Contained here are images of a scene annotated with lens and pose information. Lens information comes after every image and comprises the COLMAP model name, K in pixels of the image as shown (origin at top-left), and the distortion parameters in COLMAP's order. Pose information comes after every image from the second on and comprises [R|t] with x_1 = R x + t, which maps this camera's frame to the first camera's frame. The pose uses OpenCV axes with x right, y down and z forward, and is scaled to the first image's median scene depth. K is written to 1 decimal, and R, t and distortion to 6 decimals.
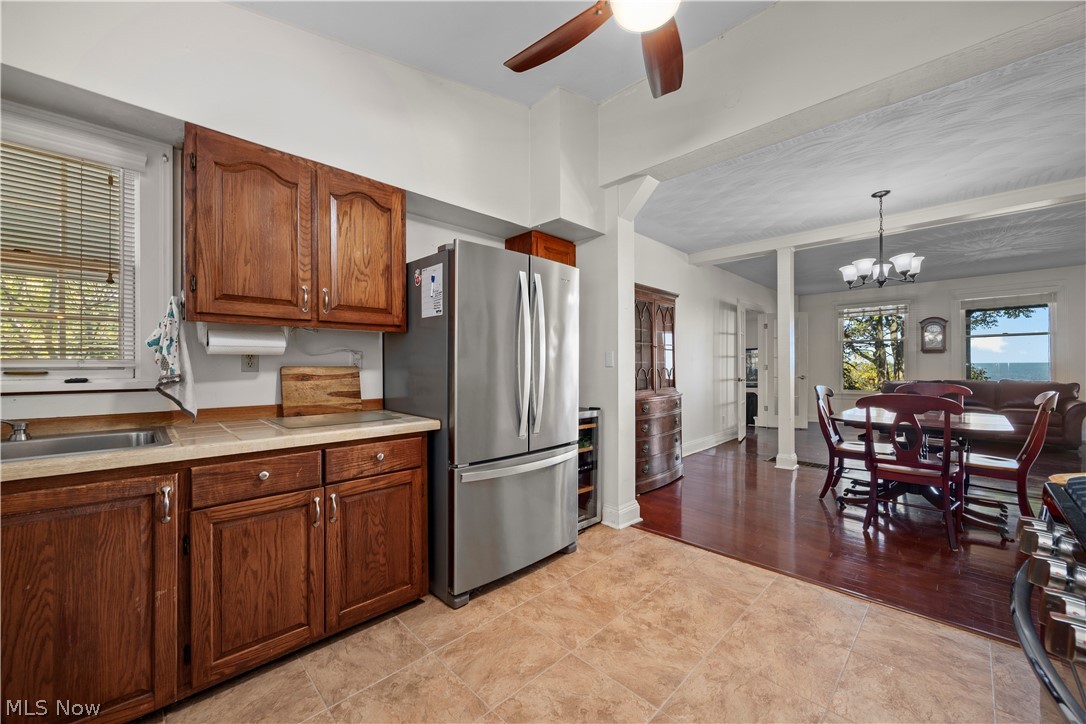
lens RADIAL K [[423.1, 0, 537.9], [0, 423.1, 361.9], [0, 0, 1]] dist [-0.001605, 0.000582]
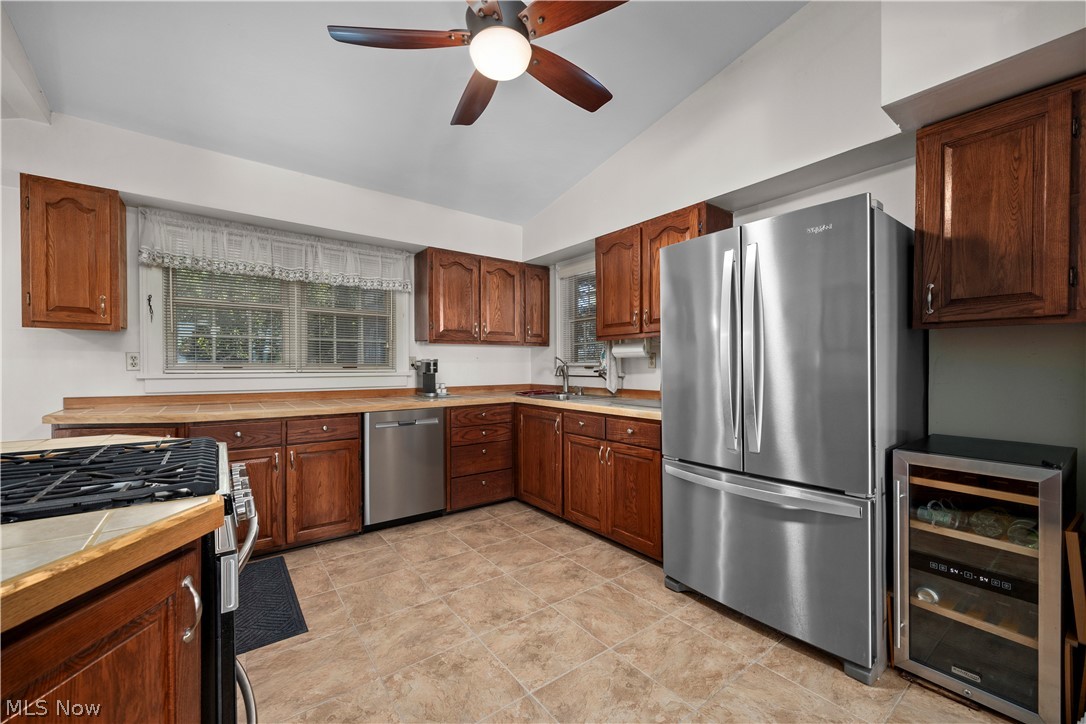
lens RADIAL K [[423.1, 0, 539.1], [0, 423.1, 369.4], [0, 0, 1]] dist [-0.001605, 0.000582]
pose [[-0.136427, 0.010274, -0.990597, 1.017493], [0.008700, 0.999920, 0.009173, 0.011236], [0.990612, -0.007367, -0.136506, 0.910663]]
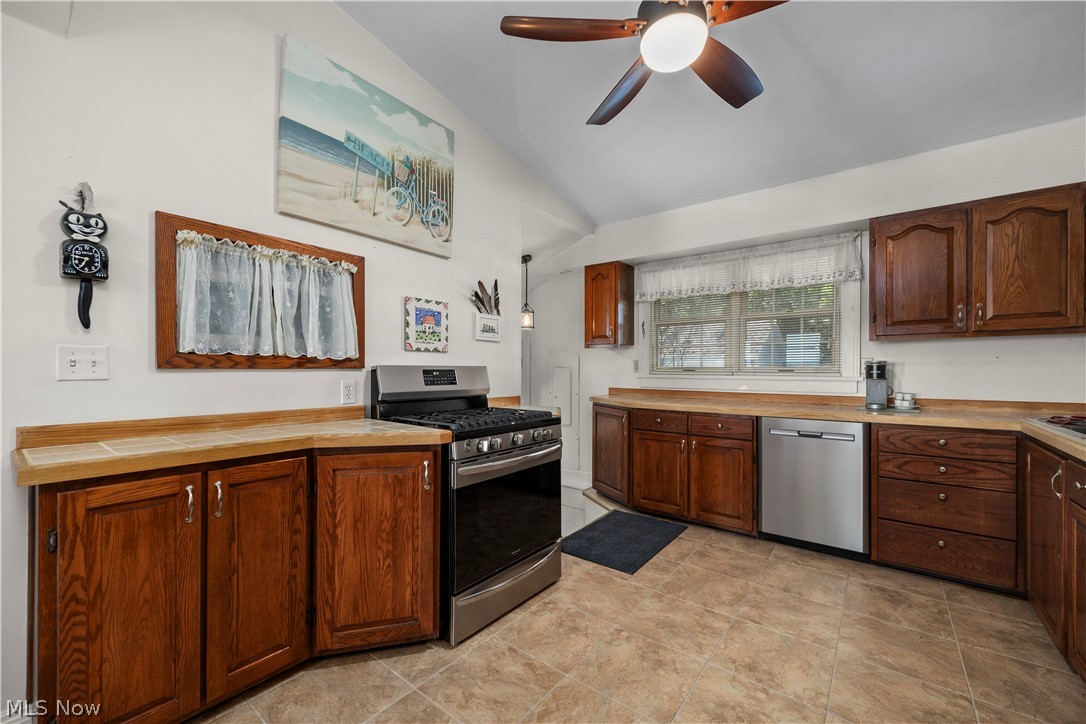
lens RADIAL K [[423.1, 0, 550.2], [0, 423.1, 365.8], [0, 0, 1]] dist [-0.001605, 0.000582]
pose [[-0.989436, 0.001851, -0.144960, 0.537844], [0.003822, 0.999904, -0.013326, 0.011515], [0.144922, -0.013739, -0.989348, 1.486362]]
